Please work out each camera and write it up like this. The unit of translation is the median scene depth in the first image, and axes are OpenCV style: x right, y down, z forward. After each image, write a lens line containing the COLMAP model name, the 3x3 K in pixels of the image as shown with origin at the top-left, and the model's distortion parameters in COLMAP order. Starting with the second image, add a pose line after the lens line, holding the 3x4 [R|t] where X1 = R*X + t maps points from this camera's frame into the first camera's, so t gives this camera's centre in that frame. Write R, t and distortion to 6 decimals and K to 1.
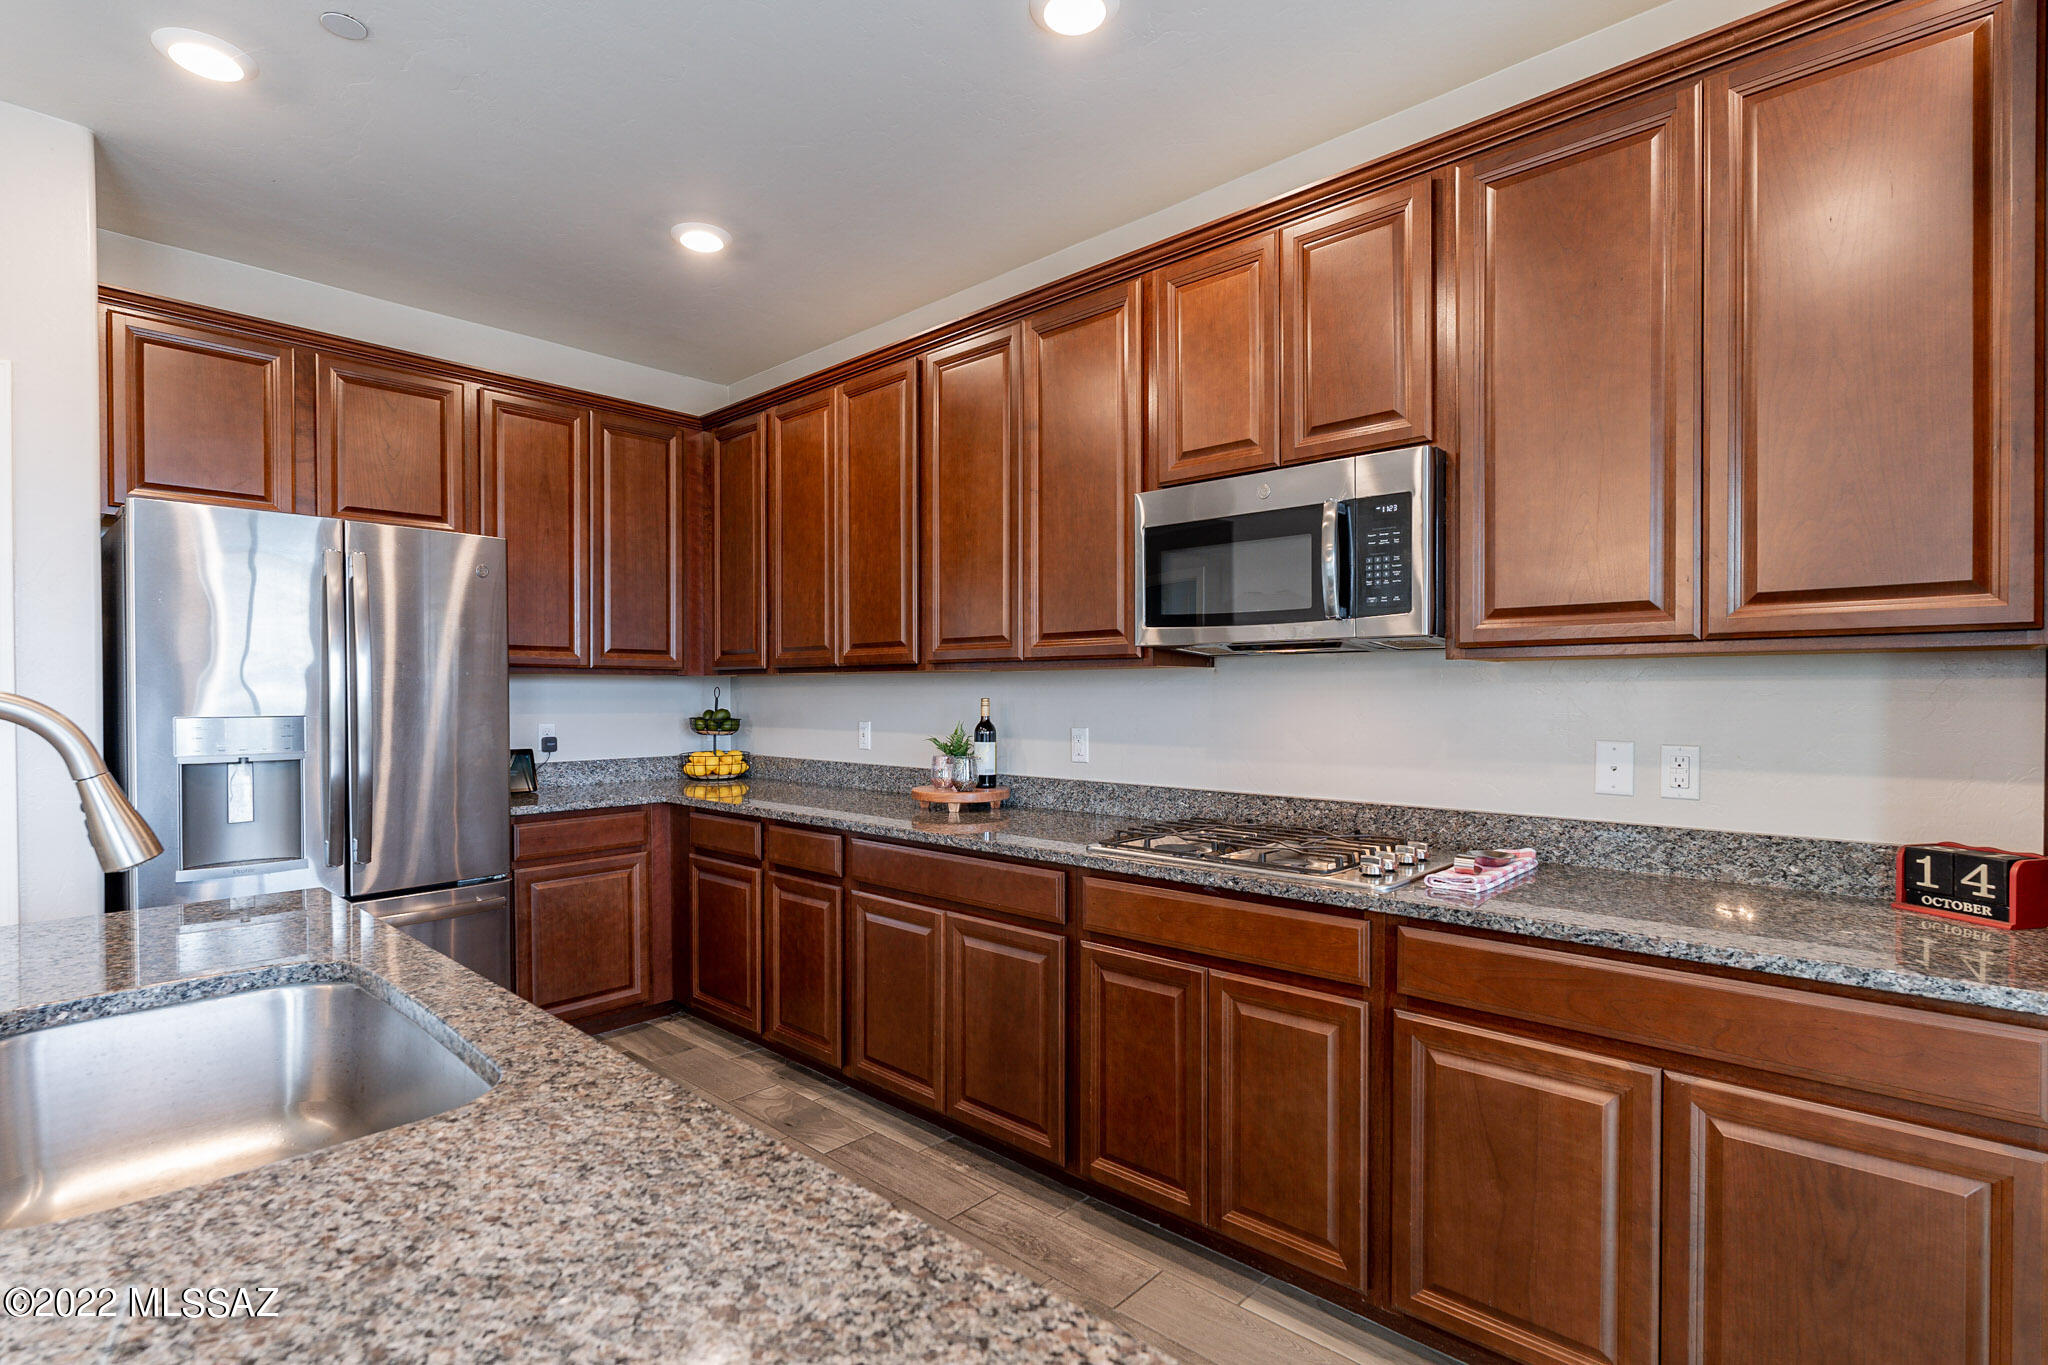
lens RADIAL K [[956.0, 0, 1041.3], [0, 956.0, 702.2], [0, 0, 1]] dist [-0.002262, -0.000669]
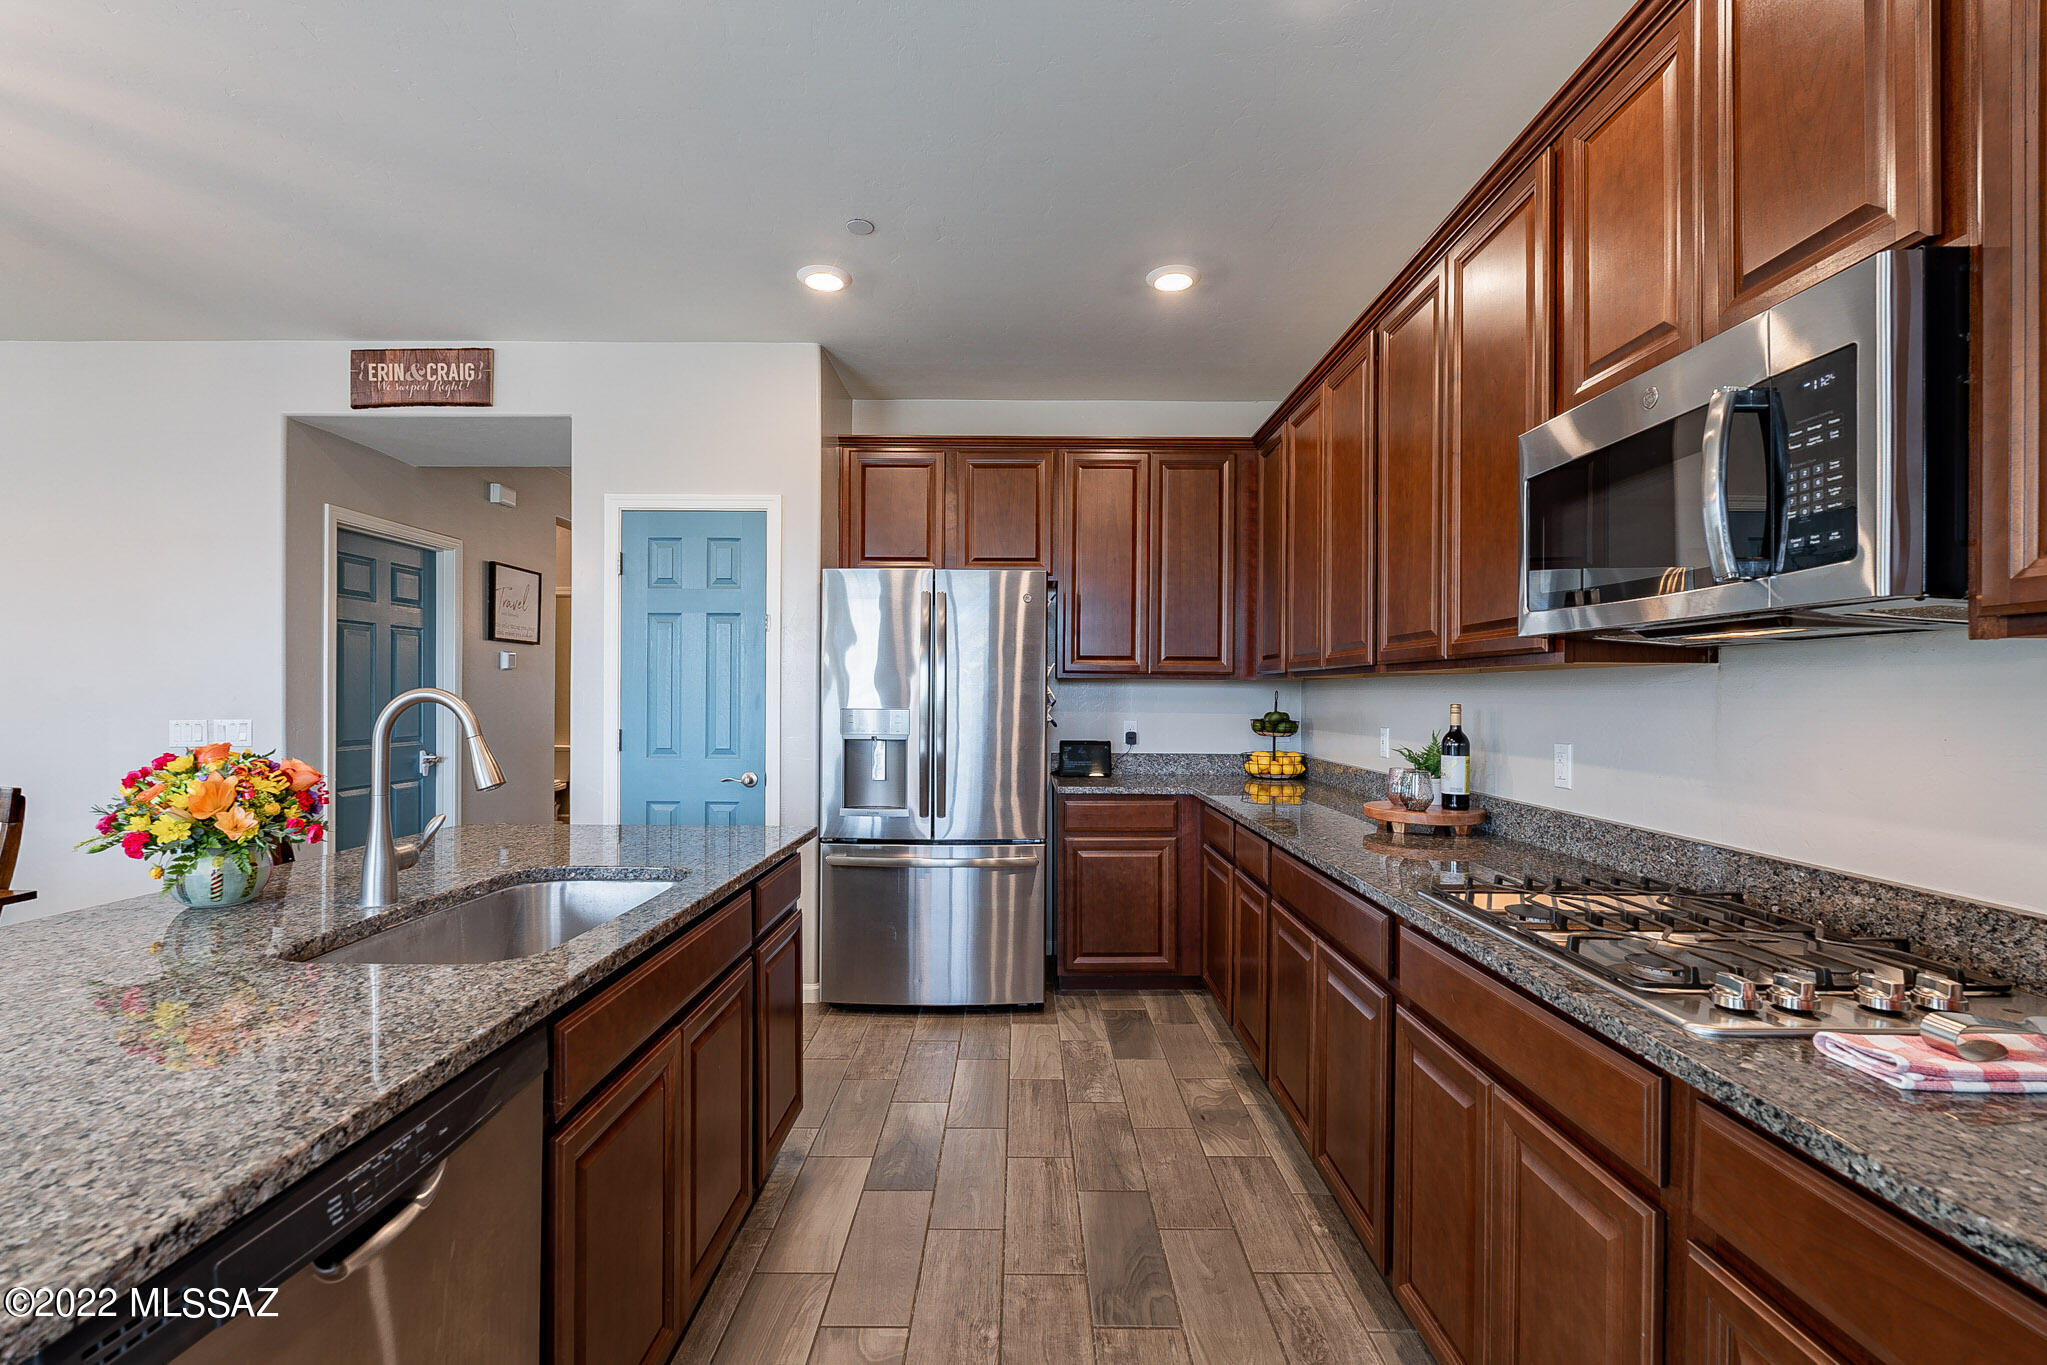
lens RADIAL K [[901.4, 0, 1037.5], [0, 901.4, 695.0], [0, 0, 1]] dist [-0.003384, 0.000219]
pose [[0.676692, 0.006411, -0.736238, 0.348355], [-0.015194, 0.999871, -0.005259, -0.002948], [0.736110, 0.014746, 0.676702, 0.226670]]
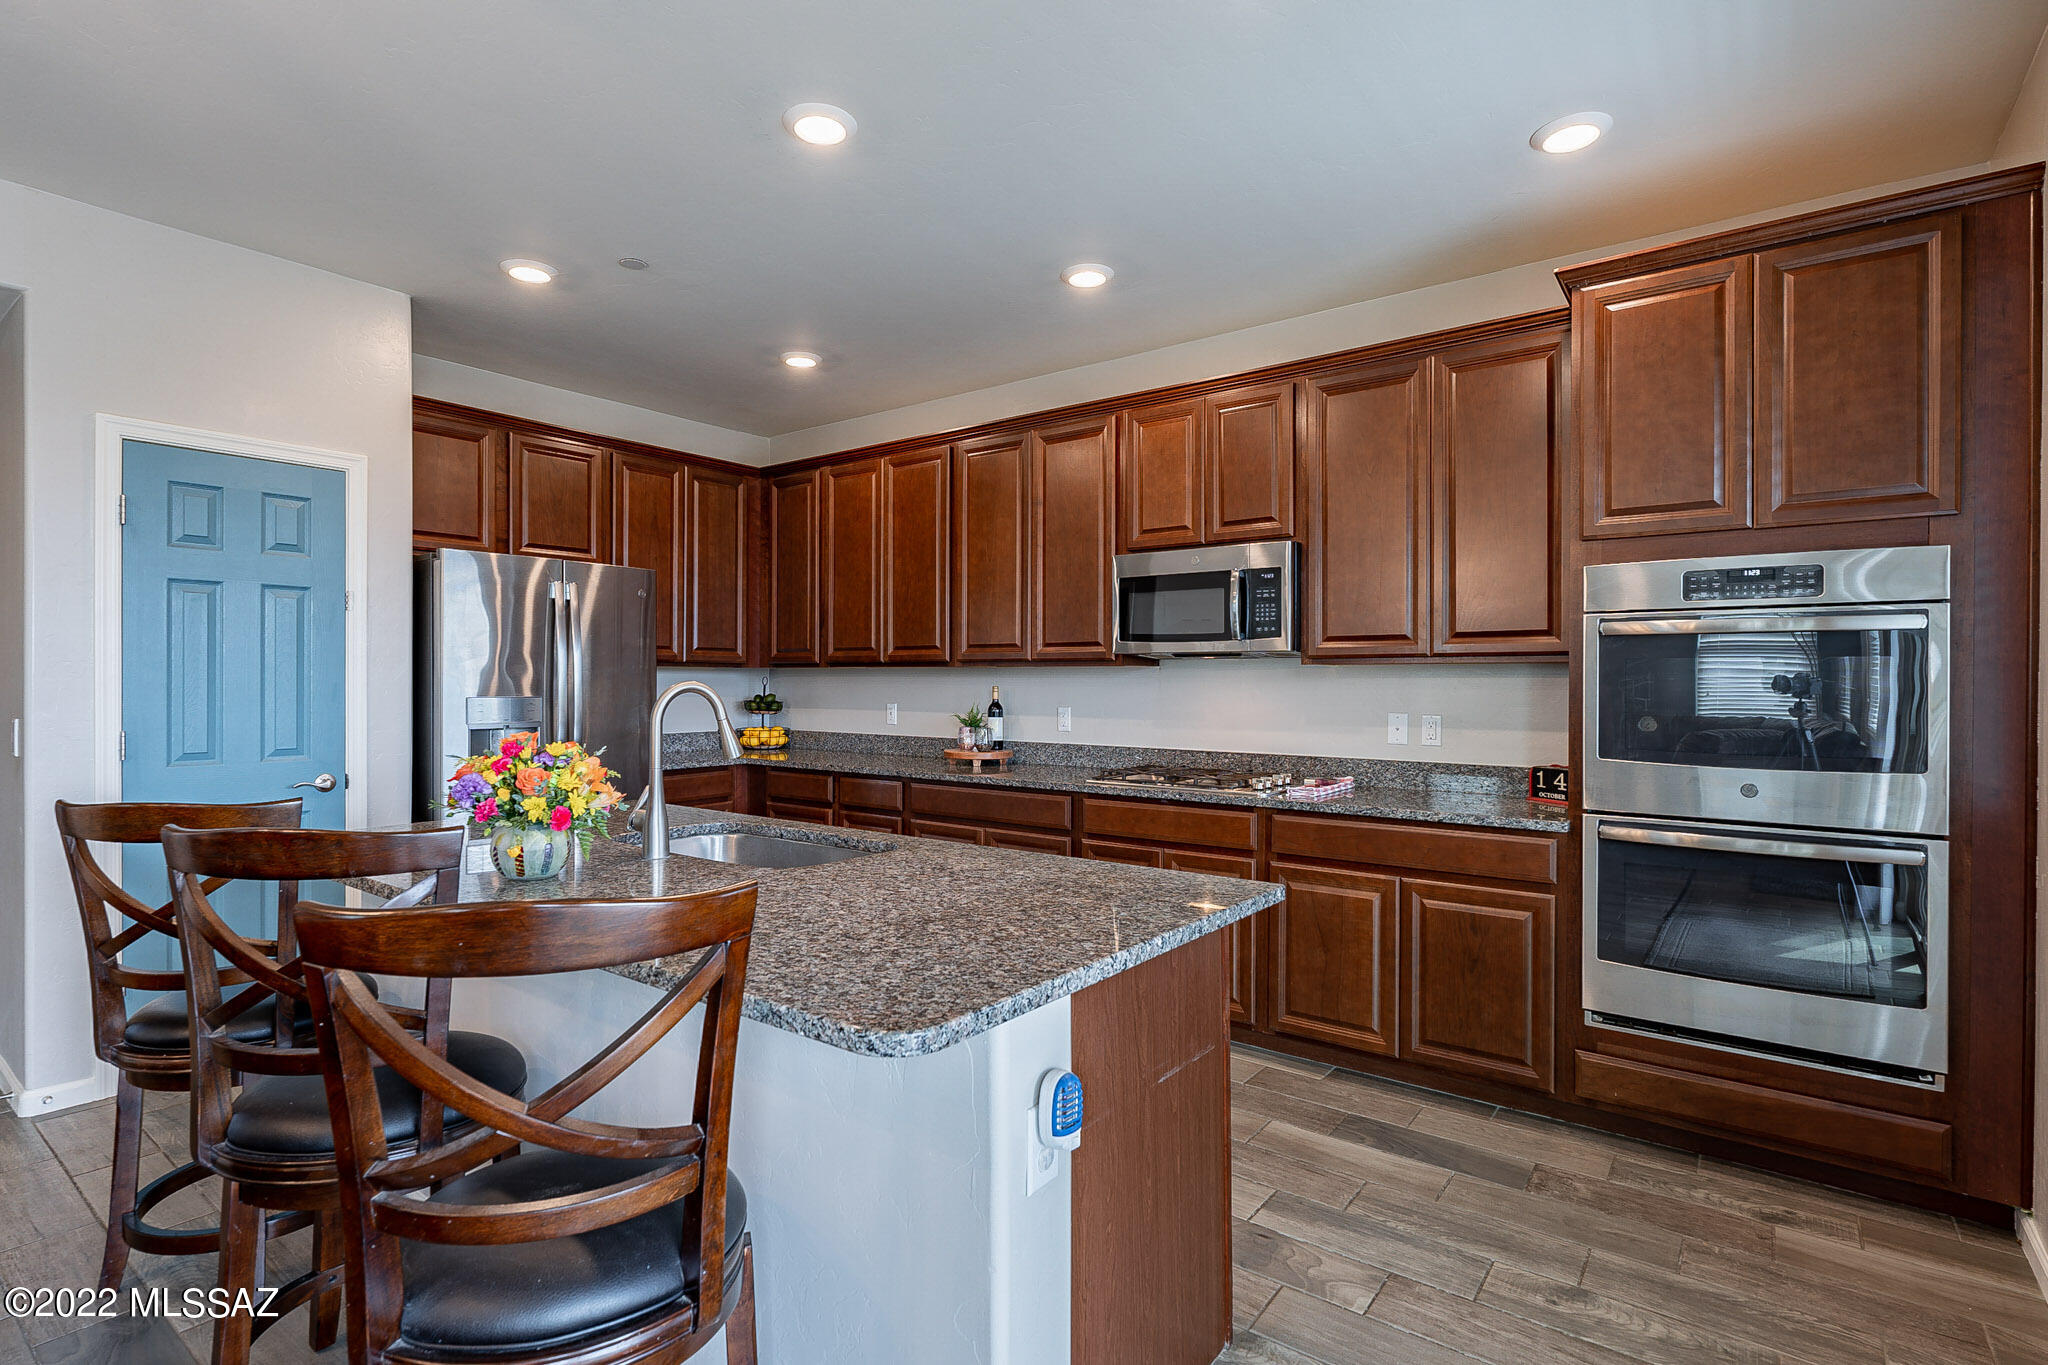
lens RADIAL K [[956.0, 0, 1053.6], [0, 956.0, 683.3], [0, 0, 1]] dist [-0.002262, -0.000669]
pose [[0.993982, 0.003914, 0.109475, -0.159296], [-0.003157, 0.999970, -0.007082, 0.001475], [-0.109499, 0.006694, 0.993964, -0.508746]]
